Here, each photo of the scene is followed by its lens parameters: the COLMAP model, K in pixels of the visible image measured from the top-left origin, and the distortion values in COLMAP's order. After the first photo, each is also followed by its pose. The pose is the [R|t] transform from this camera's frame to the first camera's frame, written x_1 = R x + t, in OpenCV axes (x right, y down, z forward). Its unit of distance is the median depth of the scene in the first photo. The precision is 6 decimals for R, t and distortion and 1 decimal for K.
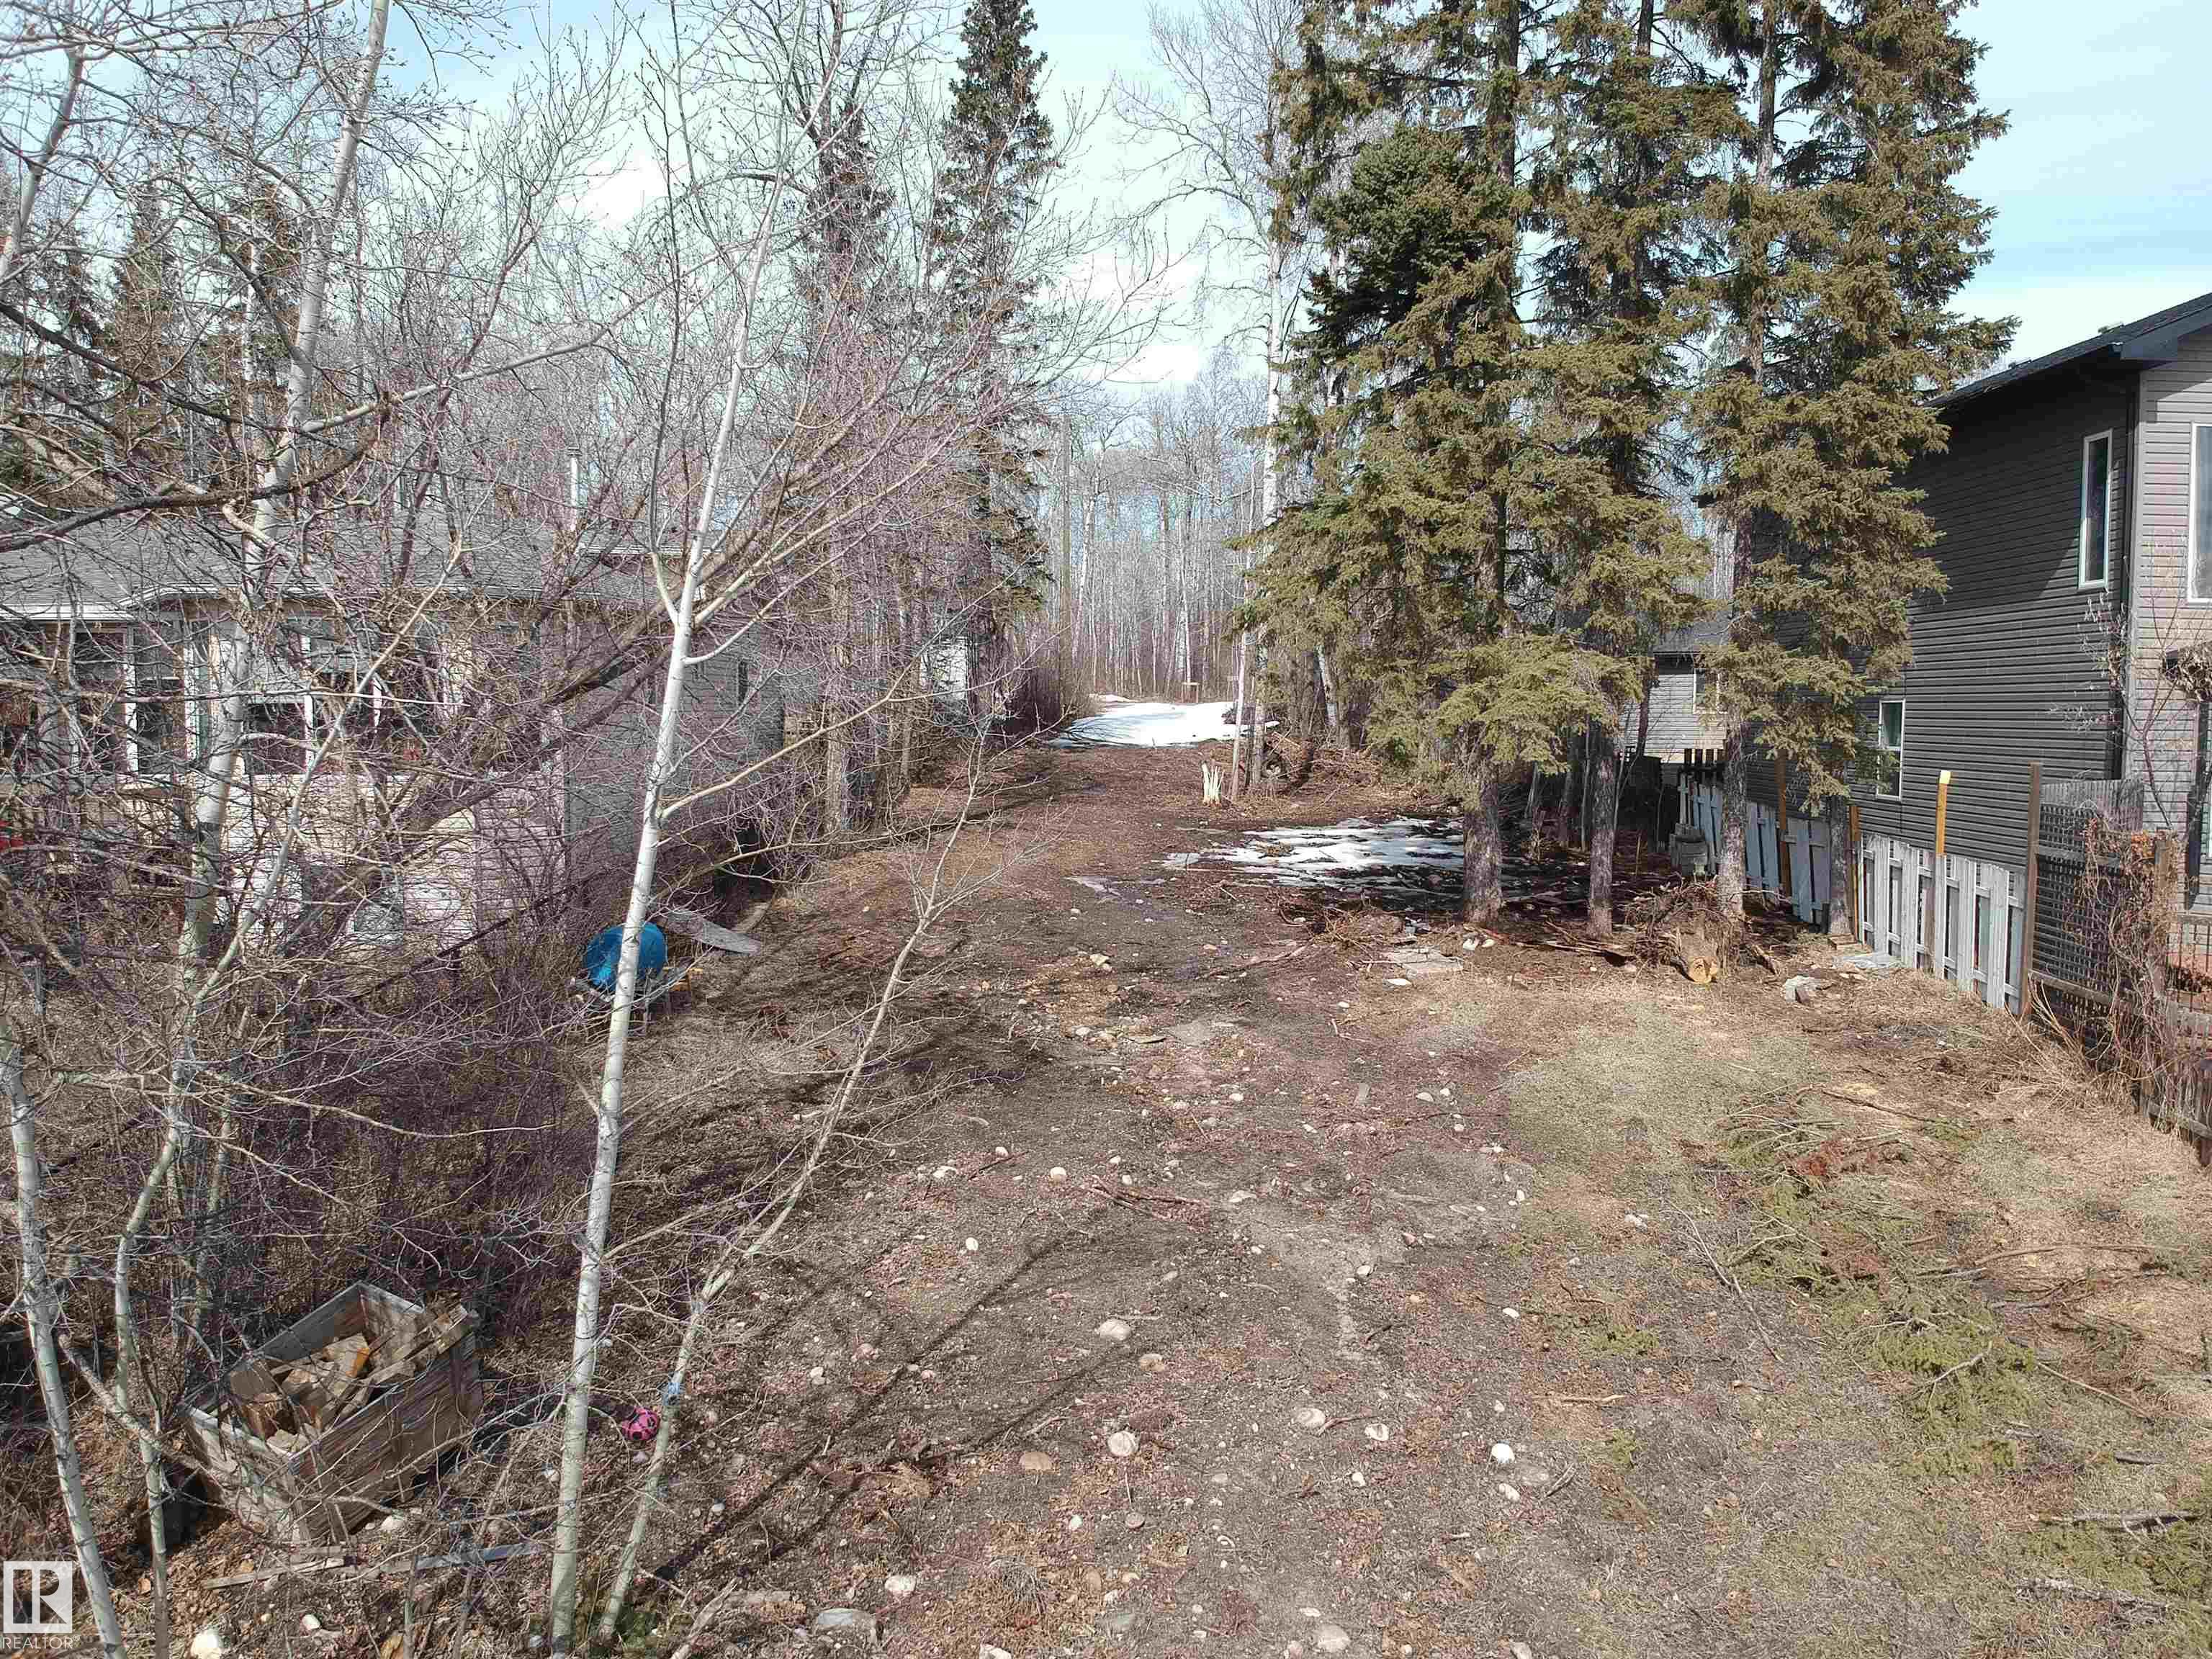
lens RADIAL K [[1634.2, 0, 1116.9], [0, 1634.2, 815.6], [0, 0, 1]] dist [0.110512, -0.173777]
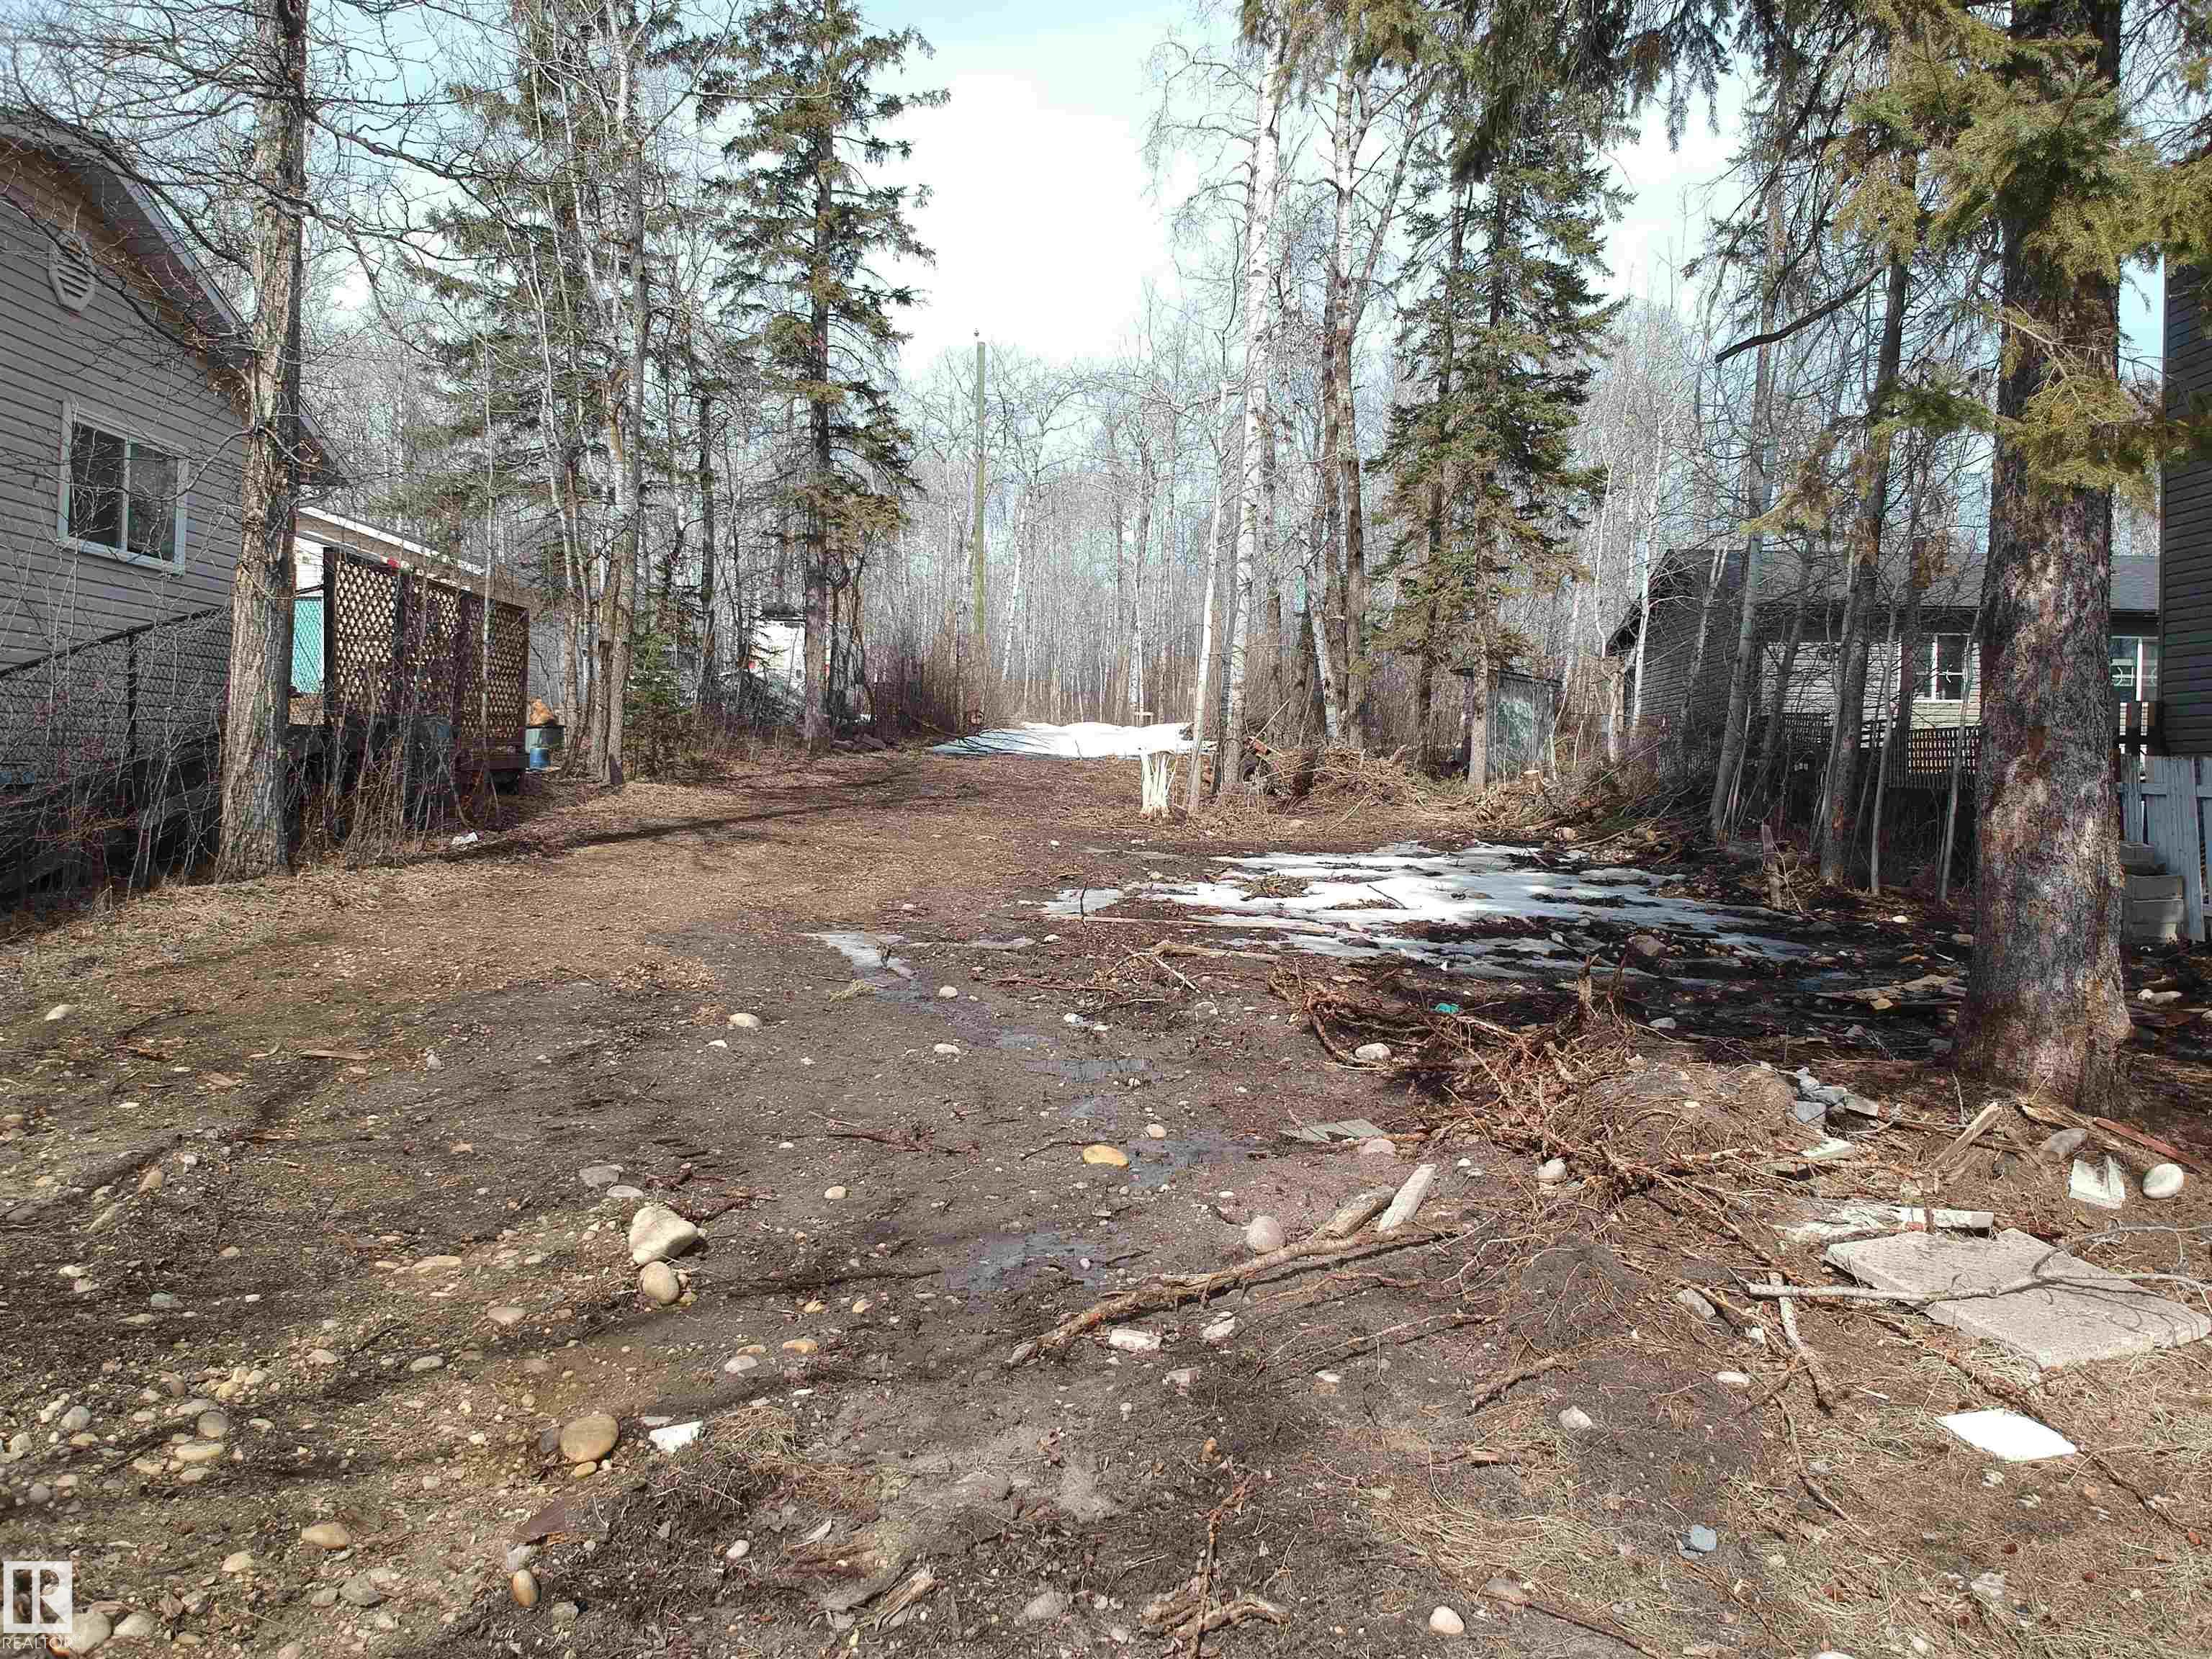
lens RADIAL K [[1641.2, 0, 1120.2], [0, 1641.2, 790.5], [0, 0, 1]] dist [0.085139, -0.131356]
pose [[0.999610, 0.013153, 0.024650, 0.055425], [-0.011635, 0.998085, -0.060750, 0.034476], [-0.025402, 0.060439, 0.997849, 0.746123]]
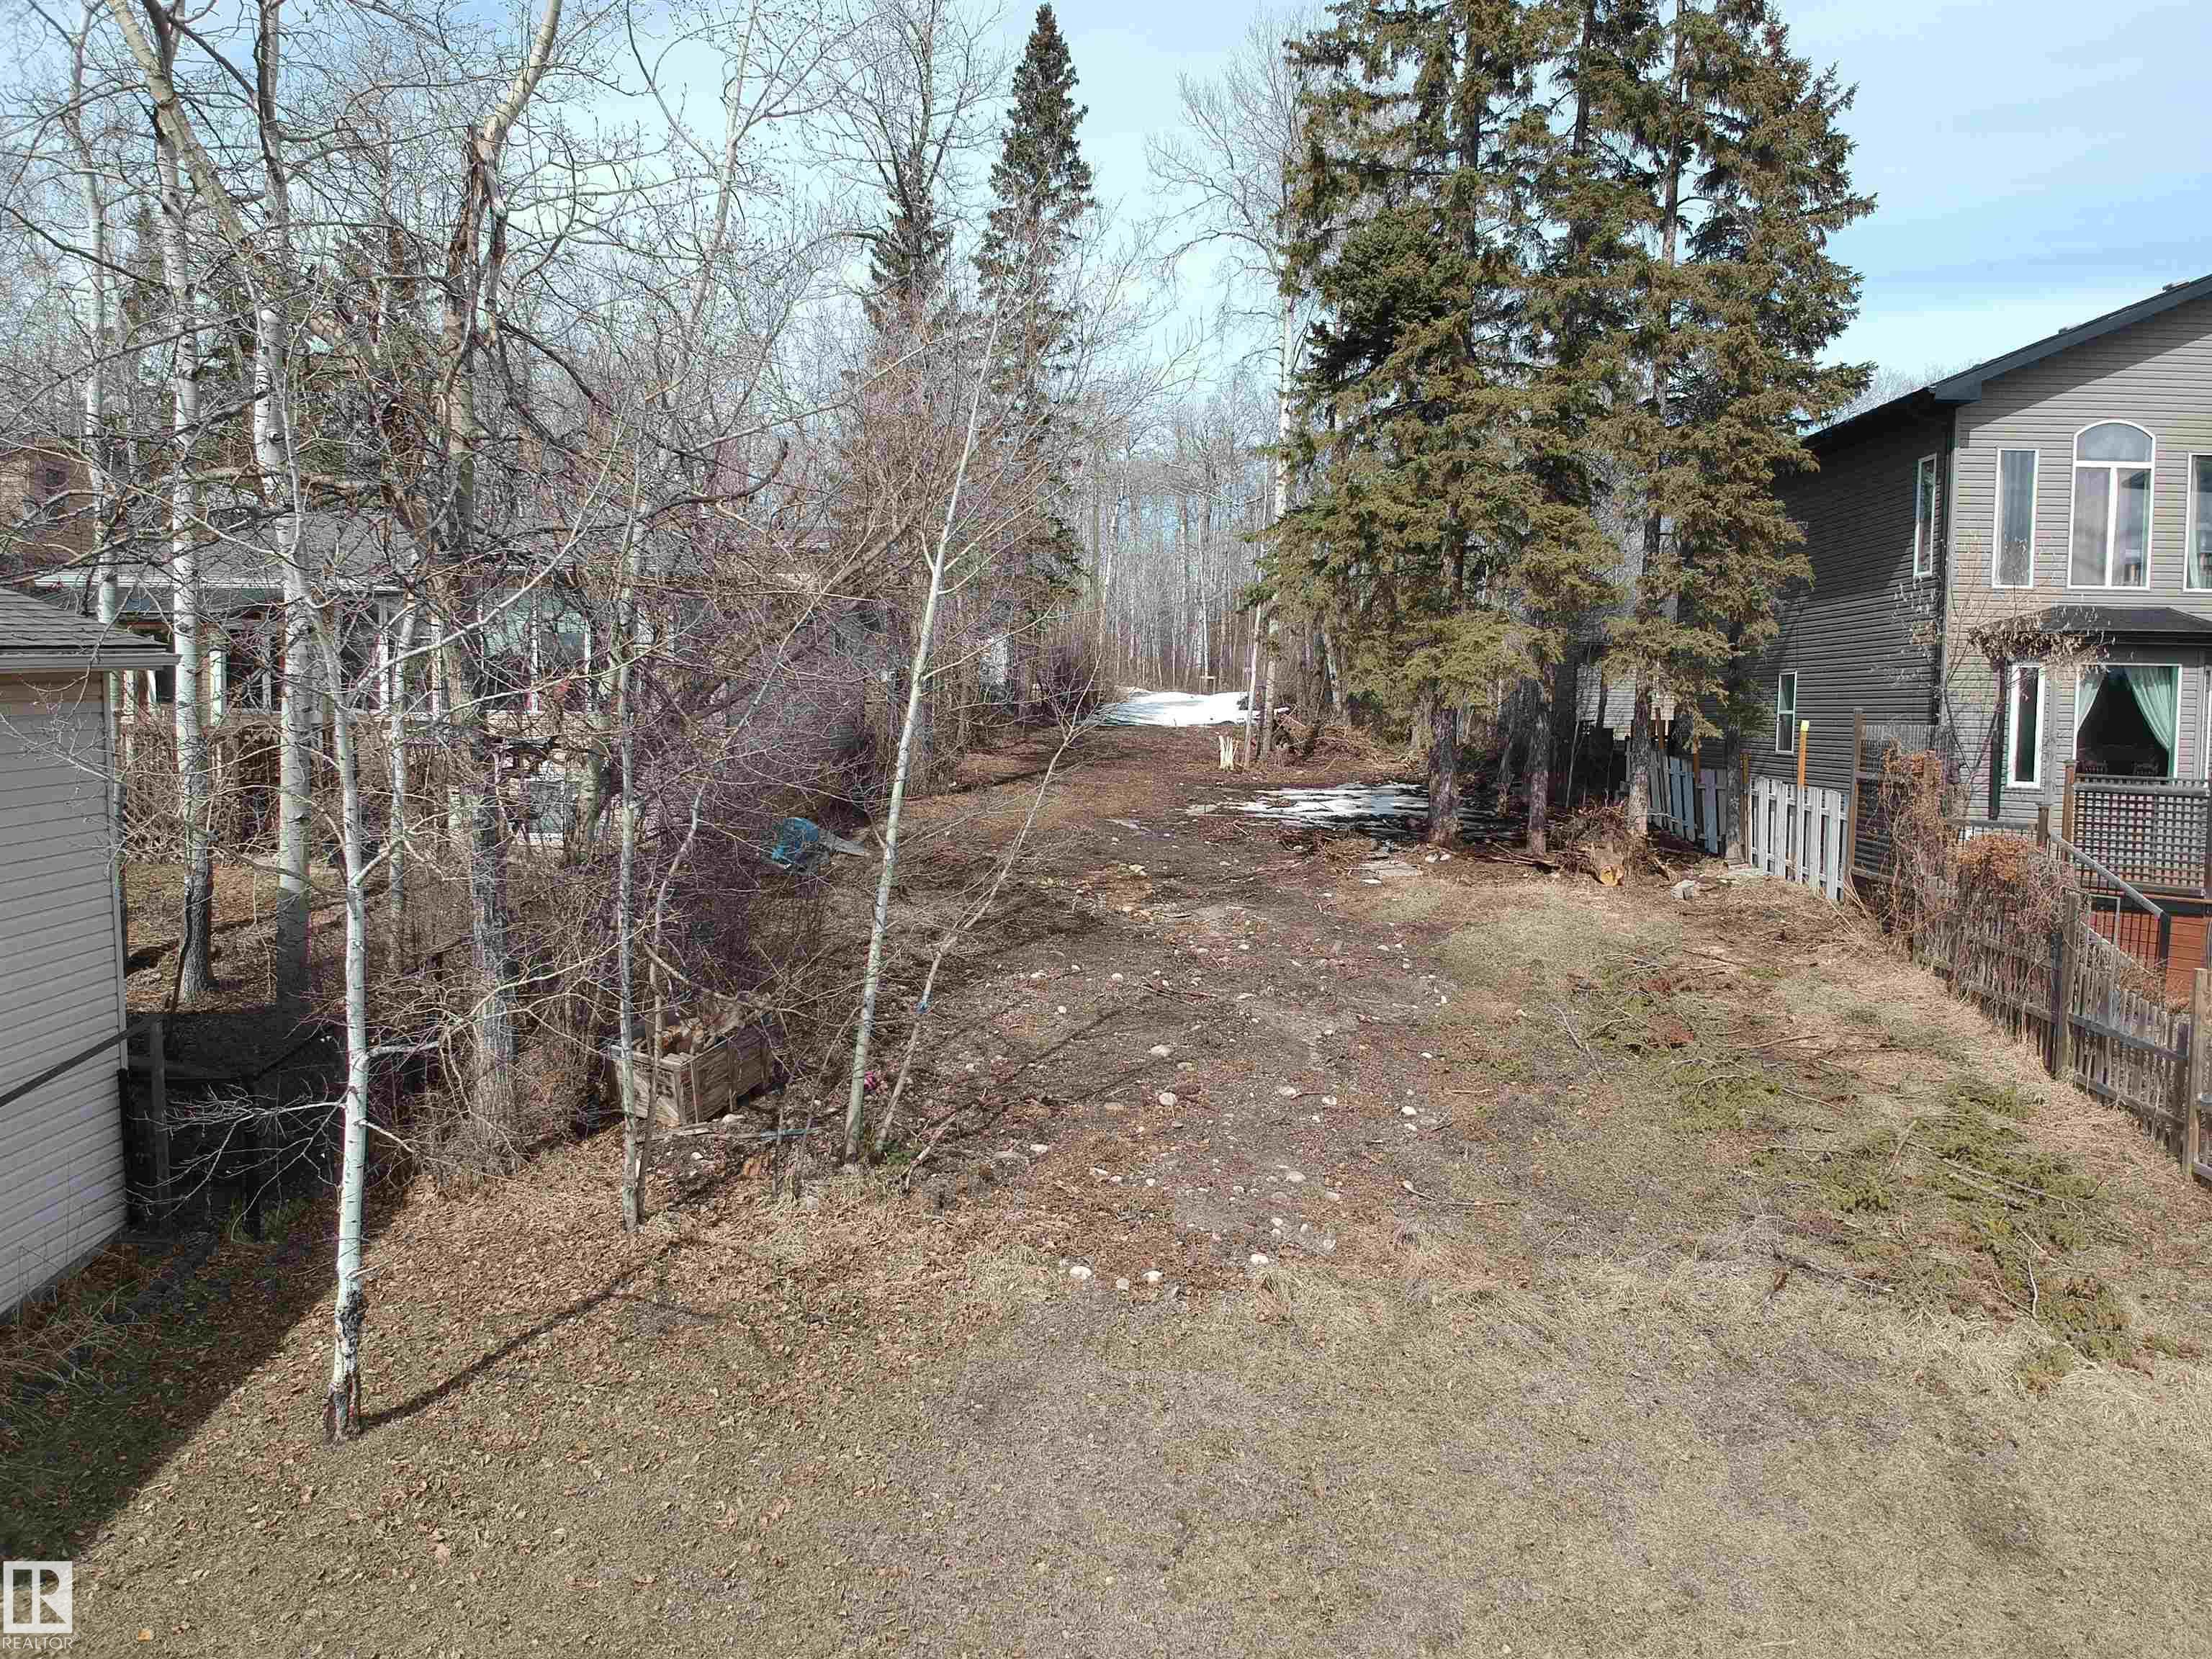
lens RADIAL K [[1629.9, 0, 1104.5], [0, 1629.9, 821.6], [0, 0, 1]] dist [0.119660, -0.177479]
pose [[0.999812, 0.010537, -0.016292, -0.016192], [-0.010518, 0.999944, 0.001206, 0.051783], [0.016304, -0.001034, 0.999867, -0.266155]]
